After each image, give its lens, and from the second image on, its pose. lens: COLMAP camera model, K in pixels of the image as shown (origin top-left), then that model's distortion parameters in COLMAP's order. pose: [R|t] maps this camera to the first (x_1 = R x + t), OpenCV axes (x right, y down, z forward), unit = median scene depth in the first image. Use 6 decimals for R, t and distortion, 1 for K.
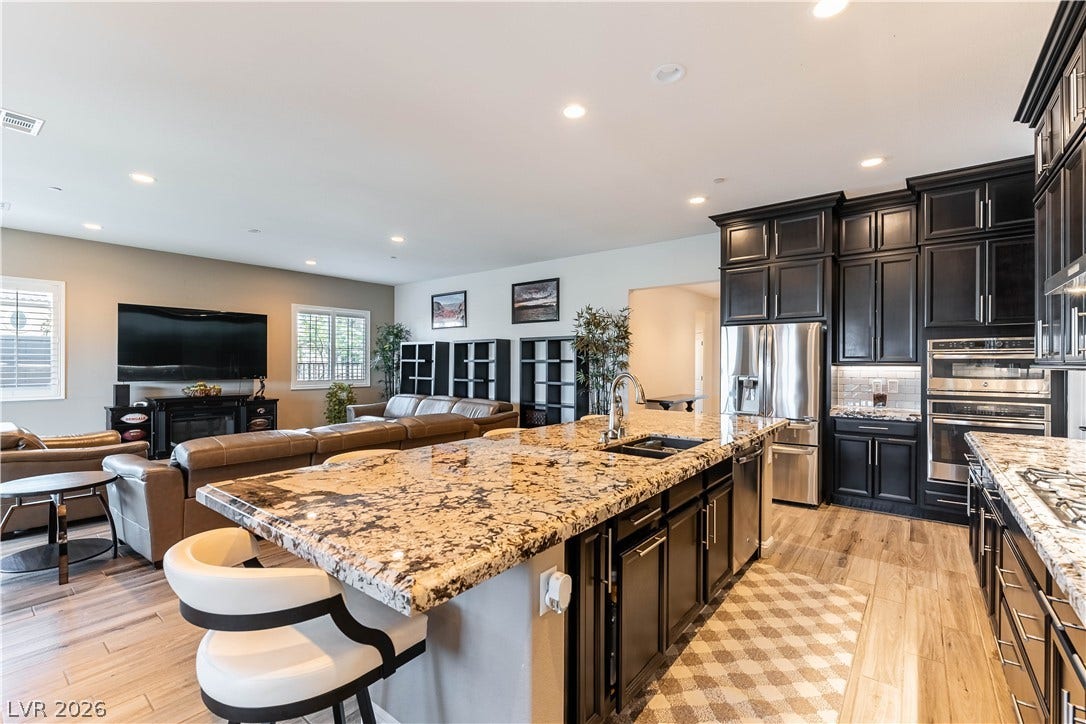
lens RADIAL K [[470.9, 0, 549.3], [0, 470.9, 363.7], [0, 0, 1]] dist [-0.000652, -0.000313]
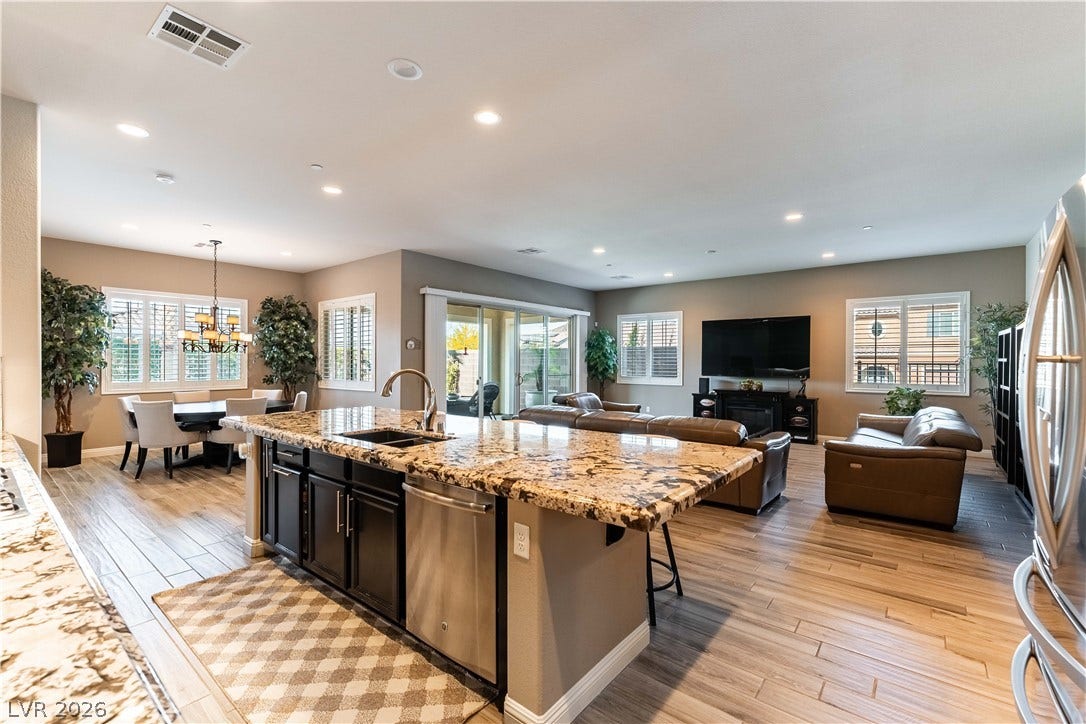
lens RADIAL K [[470.9, 0, 544.9], [0, 470.9, 363.5], [0, 0, 1]] dist [-0.000652, -0.000313]
pose [[-0.014813, 0.001105, -0.999890, 0.505593], [-0.005955, 0.999982, 0.001193, 0.002416], [0.999873, 0.005972, -0.014806, 0.534962]]
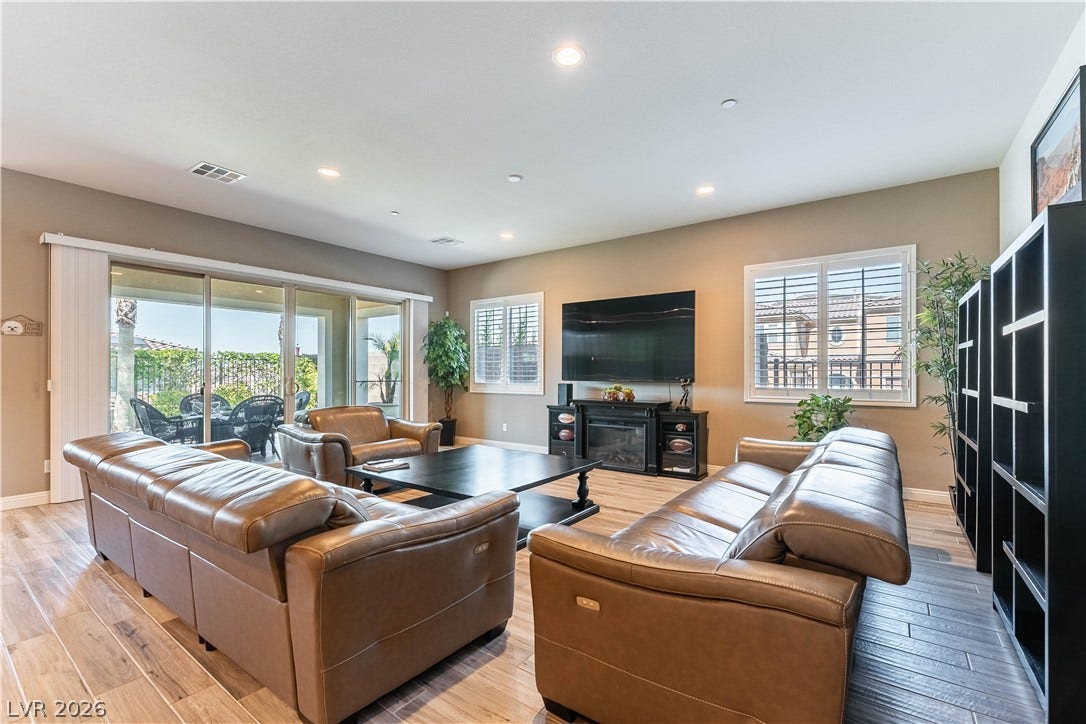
lens RADIAL K [[470.9, 0, 550.3], [0, 470.9, 372.6], [0, 0, 1]] dist [-0.000652, -0.000313]
pose [[0.034319, -0.003114, -0.999406, 0.097514], [-0.002157, 0.999993, -0.003190, 0.024220], [0.999409, 0.002265, 0.034312, 0.919609]]
